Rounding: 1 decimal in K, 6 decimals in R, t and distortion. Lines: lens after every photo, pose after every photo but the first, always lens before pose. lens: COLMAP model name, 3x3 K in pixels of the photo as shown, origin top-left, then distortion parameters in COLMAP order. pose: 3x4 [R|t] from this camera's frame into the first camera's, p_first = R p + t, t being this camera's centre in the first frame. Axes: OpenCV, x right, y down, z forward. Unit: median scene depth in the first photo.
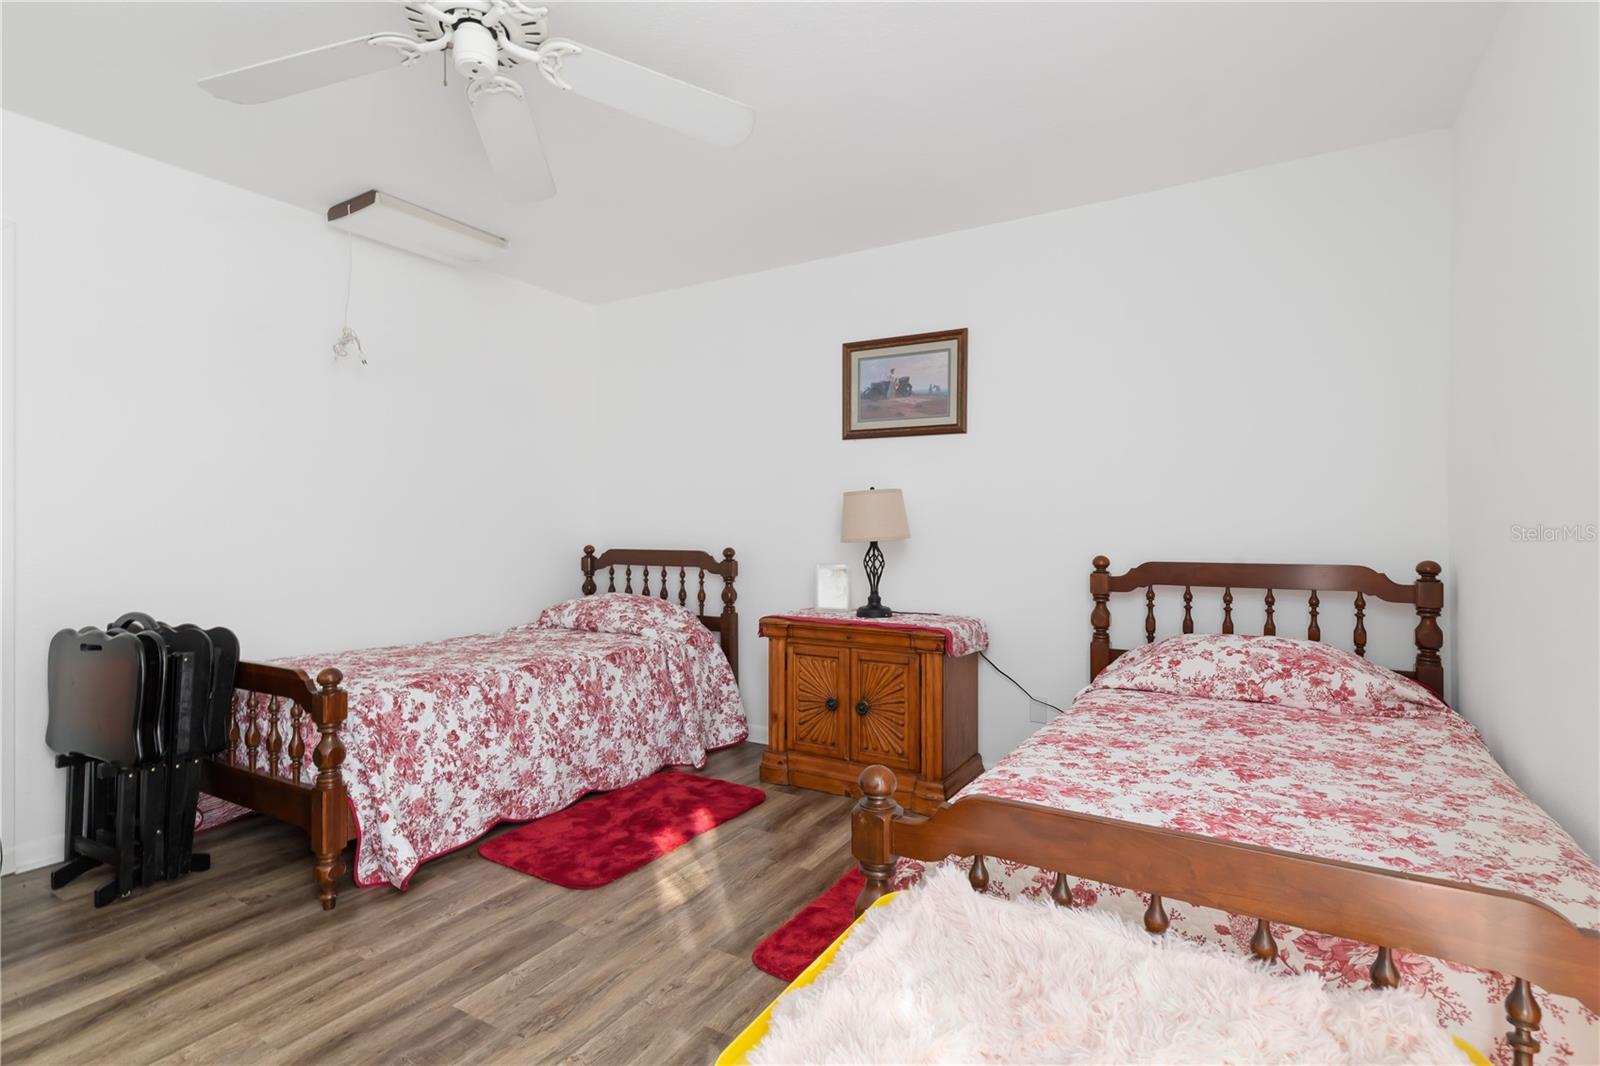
lens RADIAL K [[764.0, 0, 800.0], [0, 764.0, 533.0], [0, 0, 1]] dist [0.018666, -0.014173]
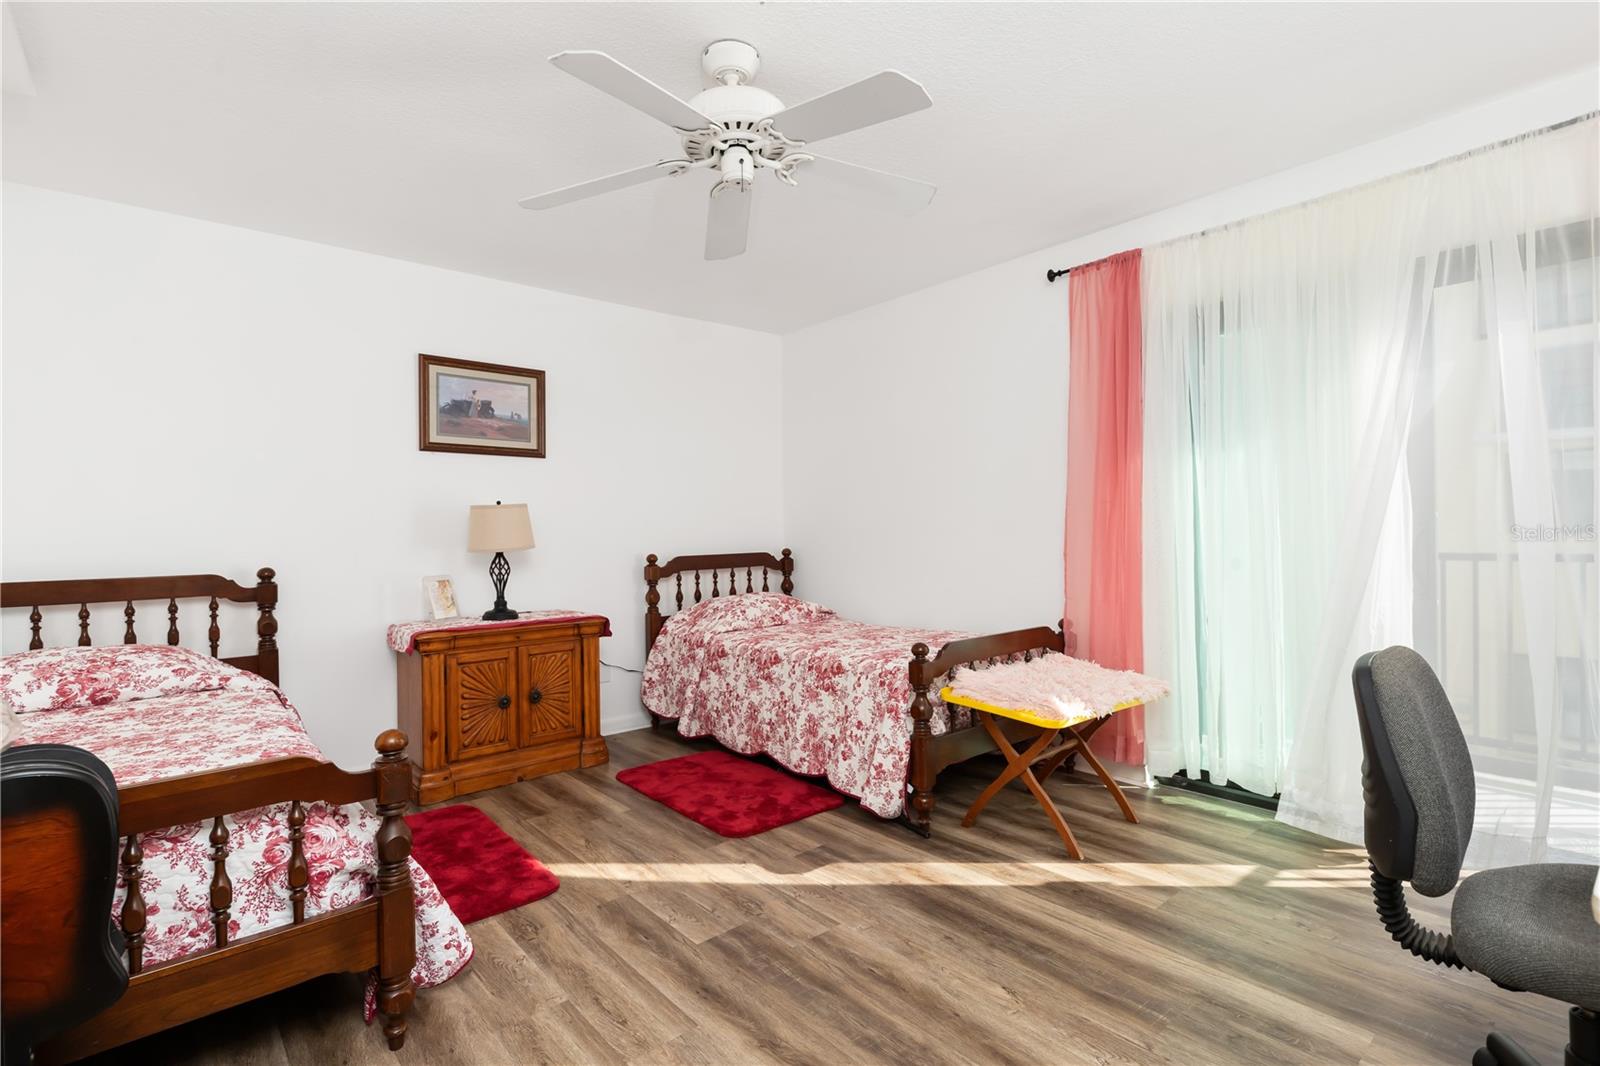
lens RADIAL K [[764.0, 0, 800.0], [0, 764.0, 533.0], [0, 0, 1]] dist [0.018666, -0.014173]
pose [[0.309841, -0.018186, 0.950615, -0.814770], [0.015930, 0.999776, 0.013935, -0.023369], [-0.950655, 0.010826, 0.310061, 0.248096]]
